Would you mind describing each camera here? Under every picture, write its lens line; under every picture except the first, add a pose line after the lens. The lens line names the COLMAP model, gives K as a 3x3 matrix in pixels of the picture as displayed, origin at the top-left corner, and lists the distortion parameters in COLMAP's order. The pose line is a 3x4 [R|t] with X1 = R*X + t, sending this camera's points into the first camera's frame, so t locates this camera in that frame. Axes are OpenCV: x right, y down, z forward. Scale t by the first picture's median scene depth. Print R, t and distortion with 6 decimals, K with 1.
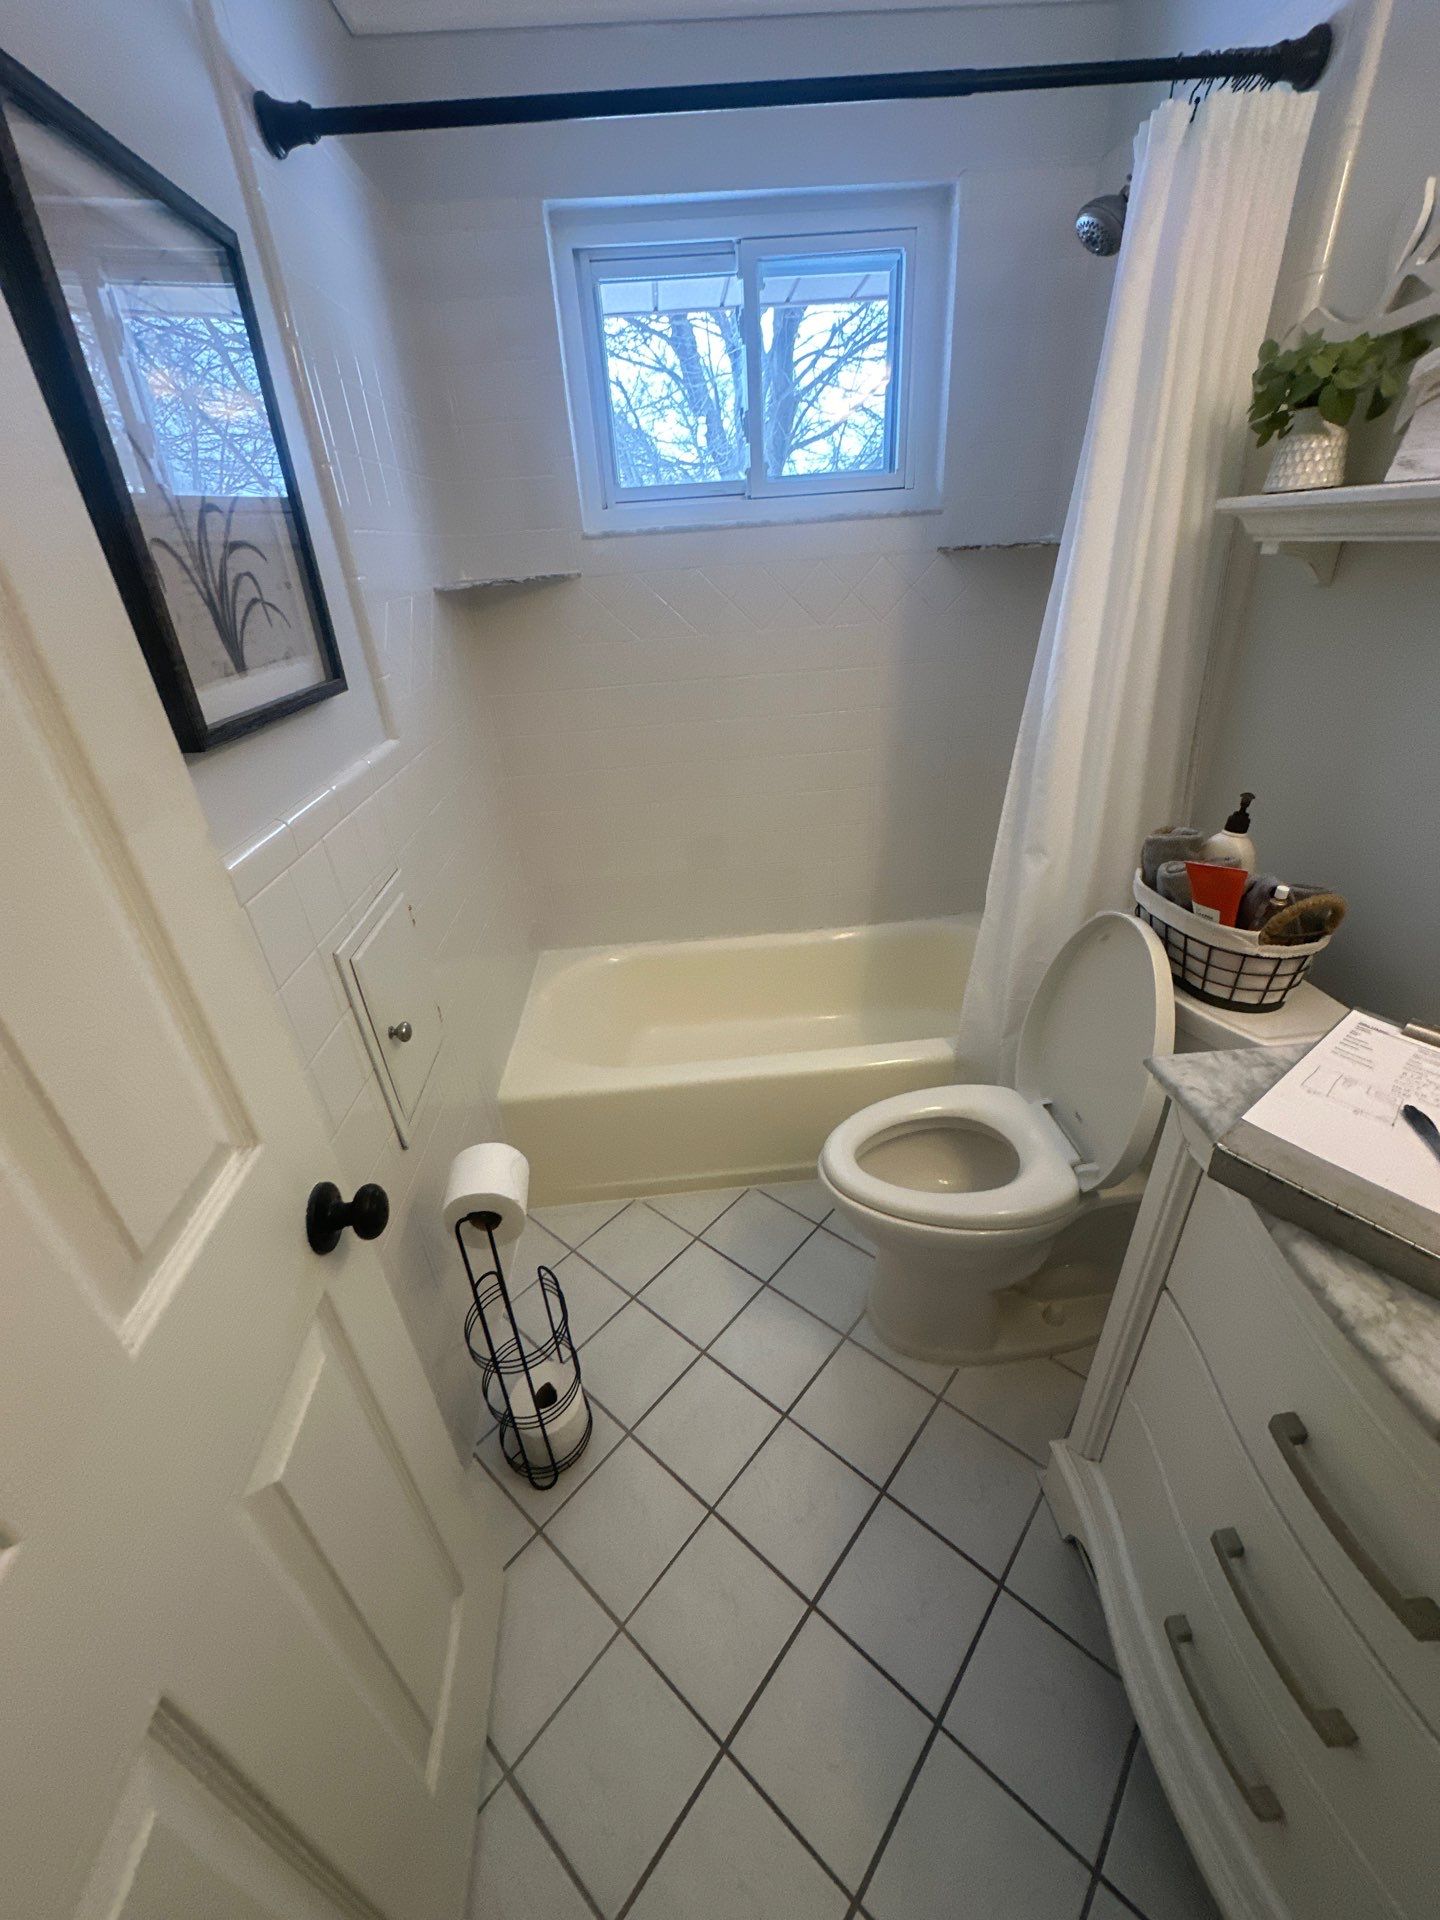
lens RADIAL K [[770.3, 0, 720.0], [0, 770.3, 960.0], [0, 0, 1]] dist [0.000909, -0.000268]
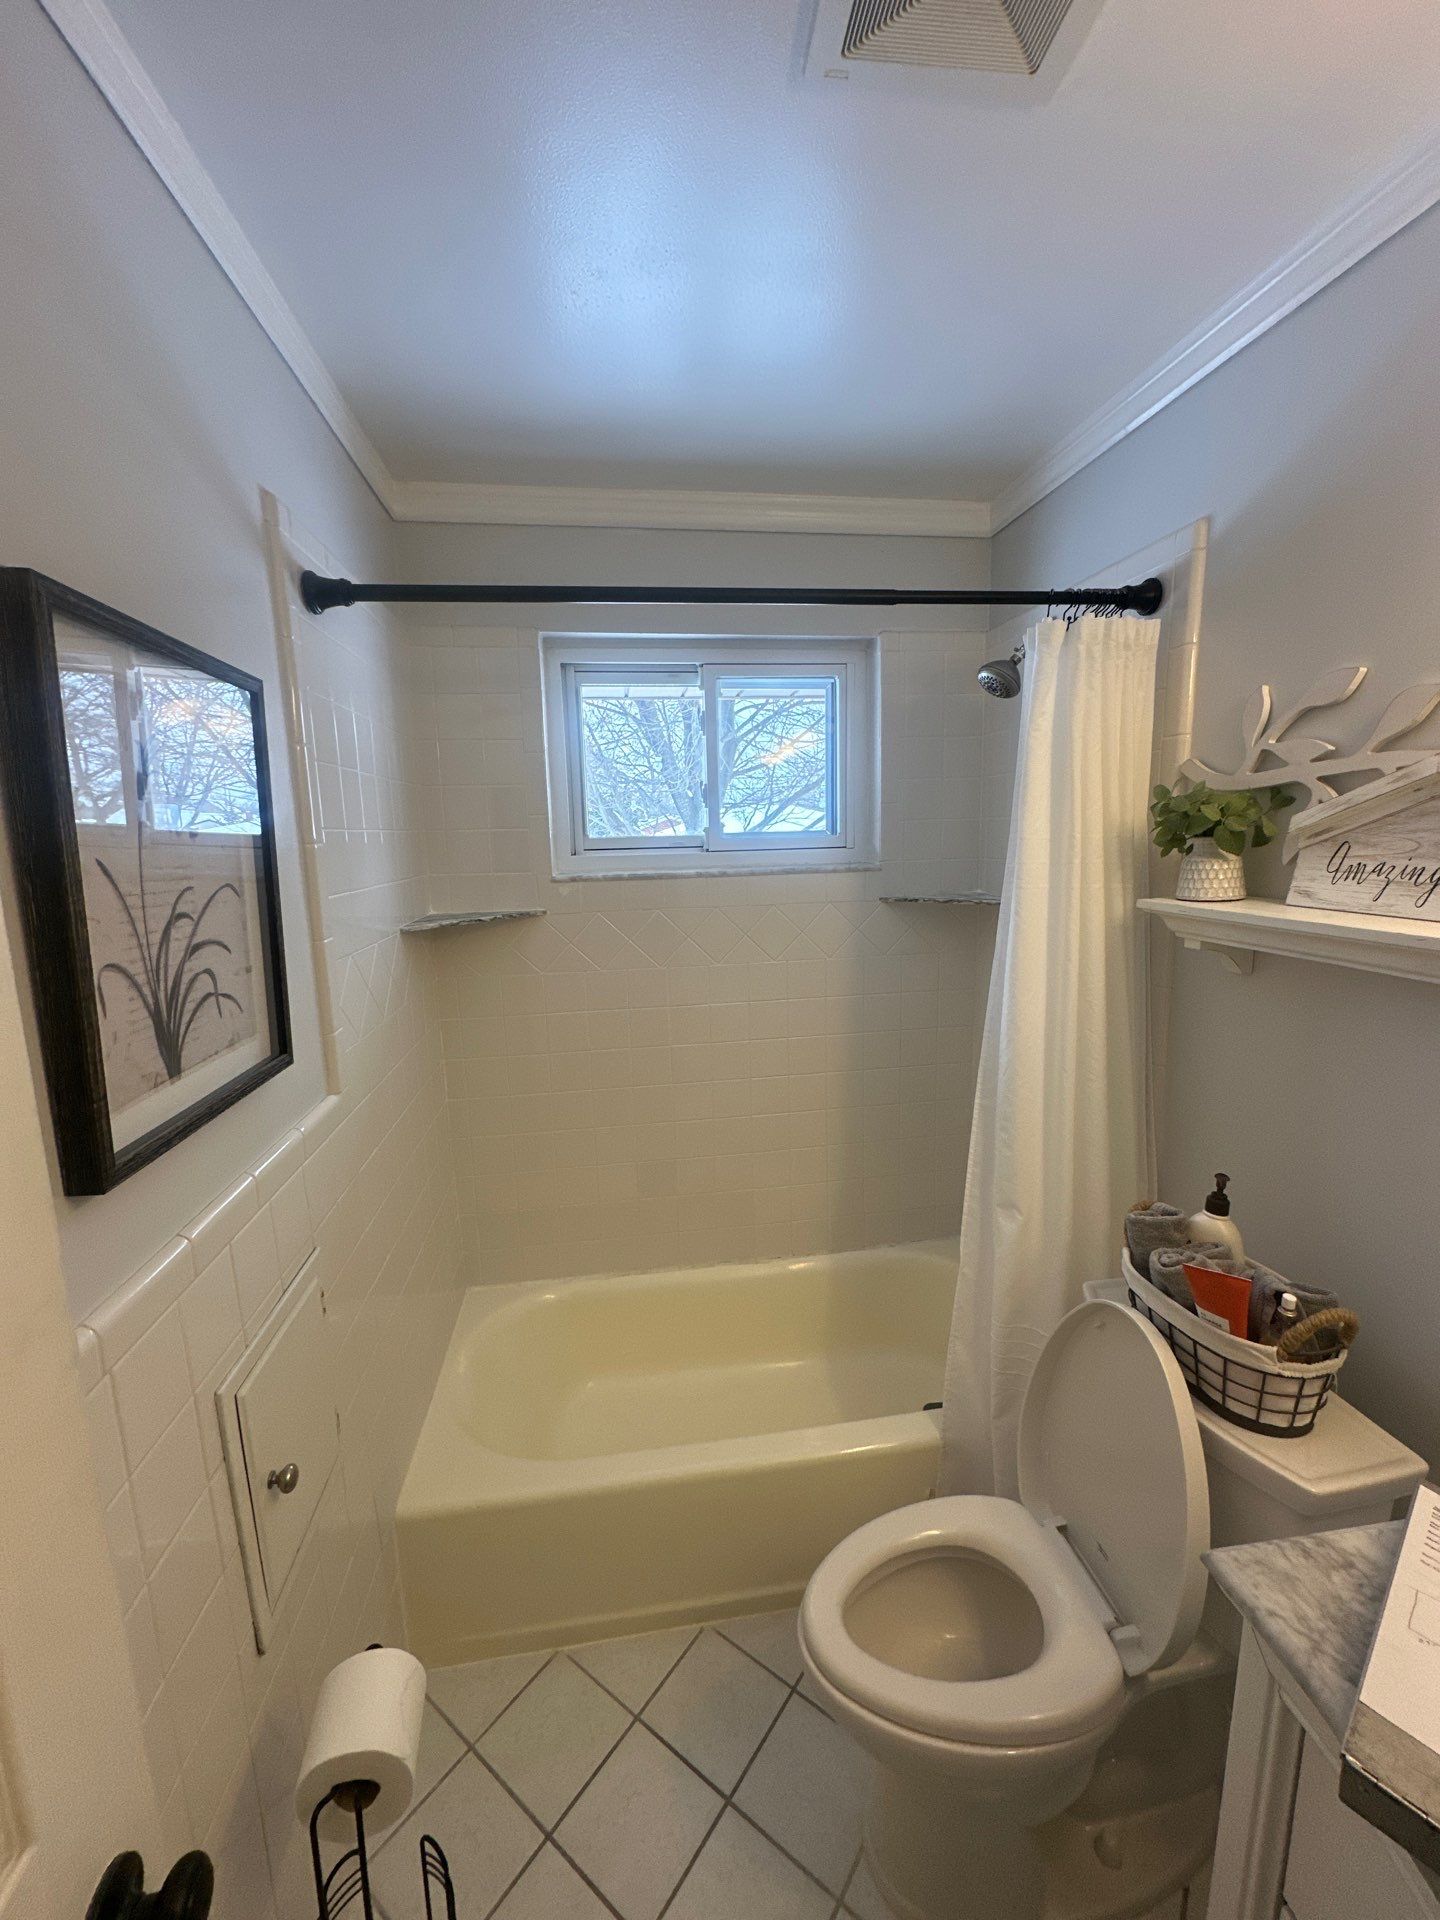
lens RADIAL K [[770.3, 0, 720.0], [0, 770.3, 960.0], [0, 0, 1]] dist [0.000909, -0.000268]
pose [[0.997020, 0.024437, 0.073172, -0.034982], [0.001250, 0.943260, -0.332054, -0.155034], [-0.077134, 0.331156, 0.940418, 0.033031]]
